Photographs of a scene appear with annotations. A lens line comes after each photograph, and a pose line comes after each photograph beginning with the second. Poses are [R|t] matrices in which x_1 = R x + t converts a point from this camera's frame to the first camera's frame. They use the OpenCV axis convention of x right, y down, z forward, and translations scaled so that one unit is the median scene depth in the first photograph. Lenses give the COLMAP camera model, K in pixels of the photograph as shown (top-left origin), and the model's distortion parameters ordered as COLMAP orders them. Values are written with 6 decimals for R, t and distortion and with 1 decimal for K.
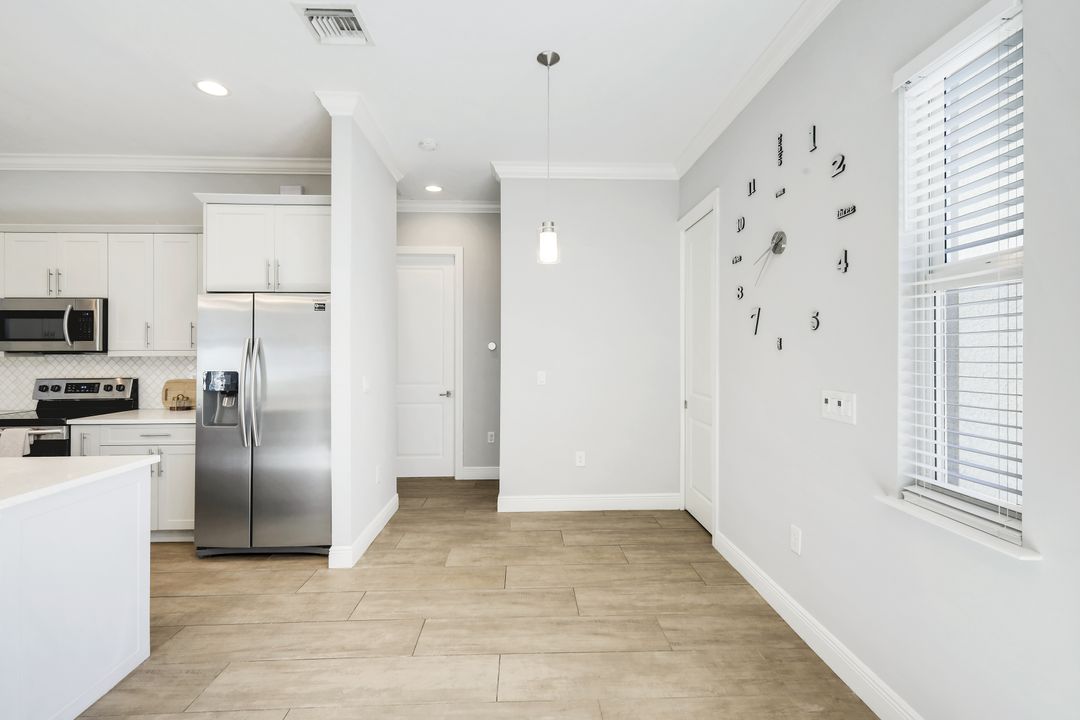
lens RADIAL K [[475.8, 0, 544.5], [0, 475.8, 349.3], [0, 0, 1]] dist [0.003246, 0.000462]
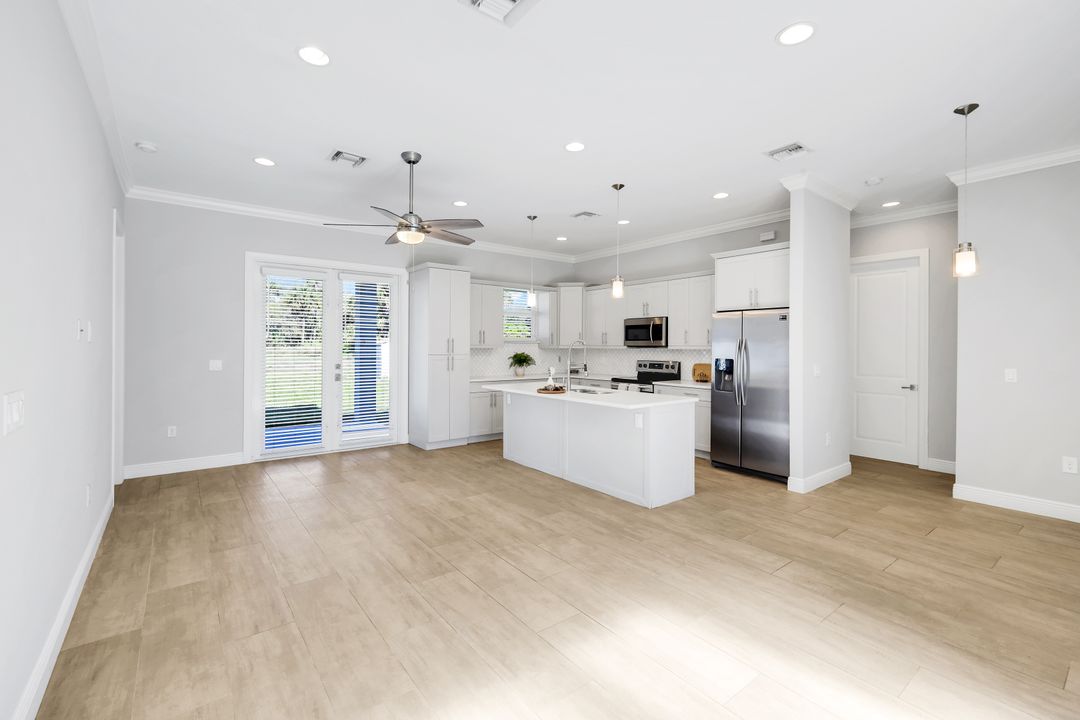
lens RADIAL K [[472.8, 0, 541.2], [0, 472.8, 344.8], [0, 0, 1]] dist [0.003293, 0.000768]
pose [[0.576863, 0.003175, -0.816835, 0.287637], [-0.001293, 0.999995, 0.002974, -0.006230], [0.816840, -0.000659, 0.576864, -0.452650]]
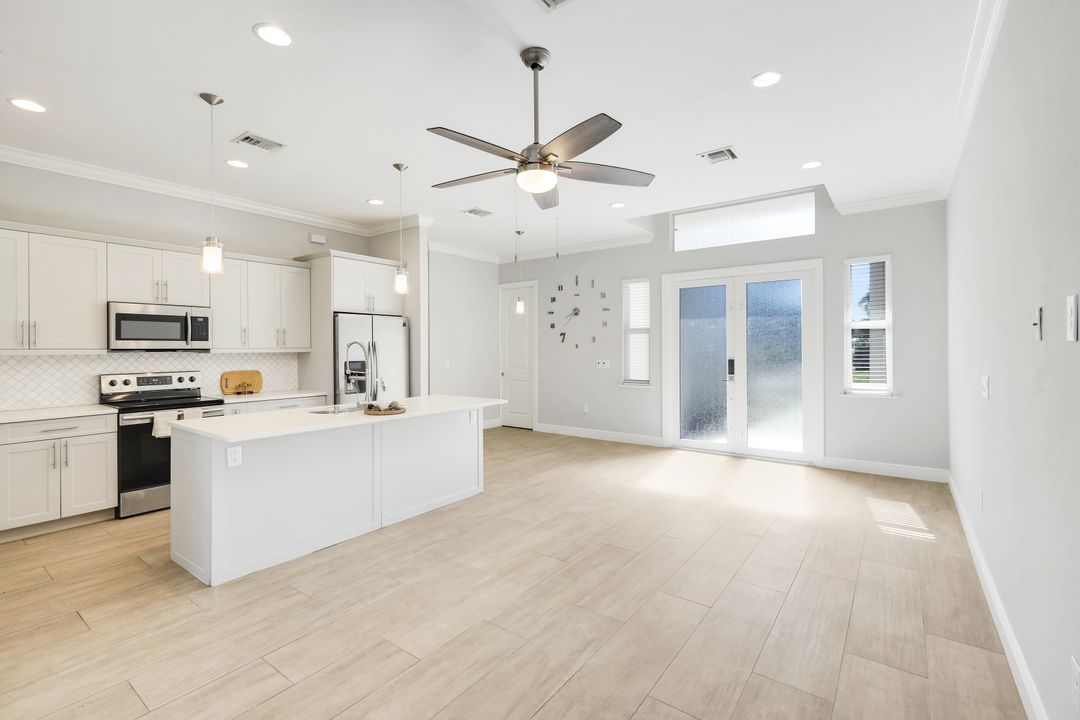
lens RADIAL K [[481.7, 0, 541.7], [0, 481.7, 350.2], [0, 0, 1]] dist [0.001268, 0.000236]
pose [[0.631364, -0.003633, 0.775478, -1.460764], [-0.002356, 0.999975, 0.006603, -0.003991], [-0.775483, -0.005996, 0.631340, -0.535161]]
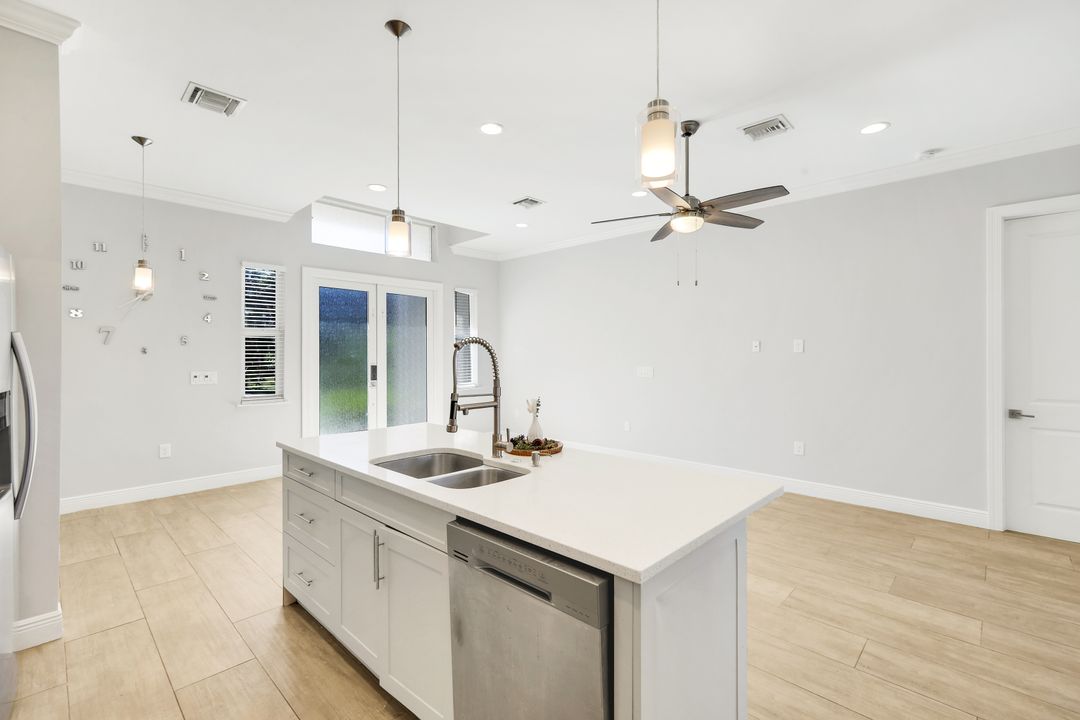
lens RADIAL K [[481.7, 0, 541.7], [0, 481.7, 350.2], [0, 0, 1]] dist [0.001268, 0.000236]
pose [[-0.690923, 0.008218, 0.722881, -1.376941], [-0.001389, 0.999918, -0.012696, 0.005119], [-0.722927, -0.009776, -0.690855, 0.871903]]
